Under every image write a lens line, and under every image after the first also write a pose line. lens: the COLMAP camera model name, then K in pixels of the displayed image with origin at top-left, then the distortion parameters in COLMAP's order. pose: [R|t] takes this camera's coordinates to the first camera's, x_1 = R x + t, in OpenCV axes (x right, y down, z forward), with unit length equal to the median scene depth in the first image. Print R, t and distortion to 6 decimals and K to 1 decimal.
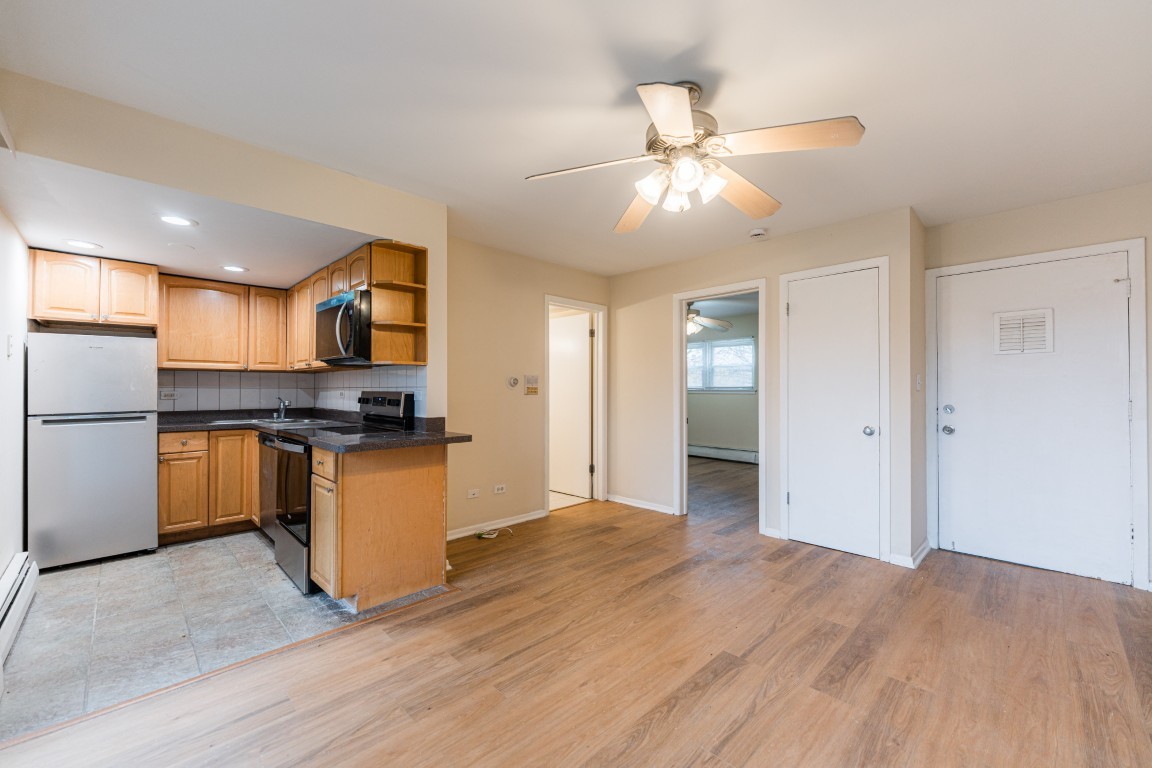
lens RADIAL K [[464.0, 0, 576.0], [0, 464.0, 384.0], [0, 0, 1]] dist [0.000546, 0.000118]
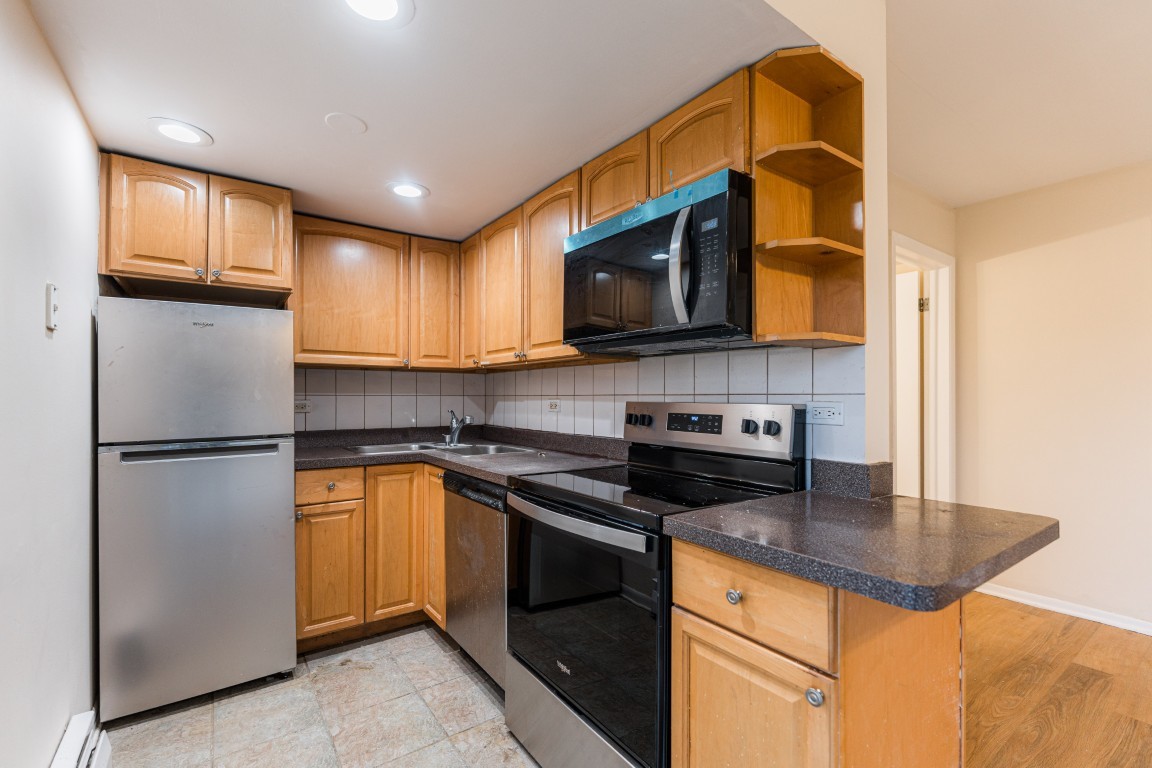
lens RADIAL K [[499.8, 0, 573.5], [0, 499.8, 395.5], [0, 0, 1]] dist [0.001774, -0.000259]
pose [[0.988190, 0.001543, -0.153224, -0.461052], [-0.000265, 0.999965, 0.008355, 0.003334], [0.153232, -0.008216, 0.988156, 0.434620]]
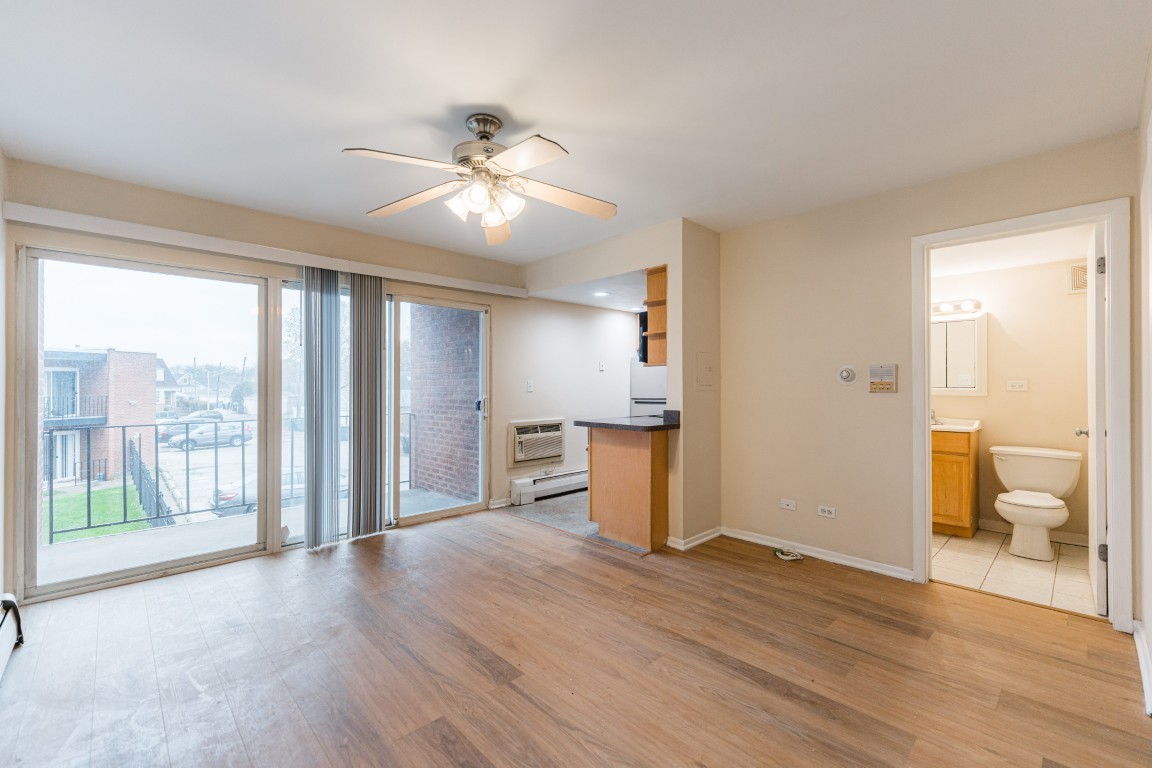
lens RADIAL K [[479.8, 0, 576.0], [0, 479.8, 384.0], [0, 0, 1]] dist [0.001267, -0.000164]
pose [[-0.011130, -0.004386, -0.999928, 0.781065], [0.012874, 0.999907, -0.004529, 0.009060], [0.999855, -0.012923, -0.011072, 0.695032]]
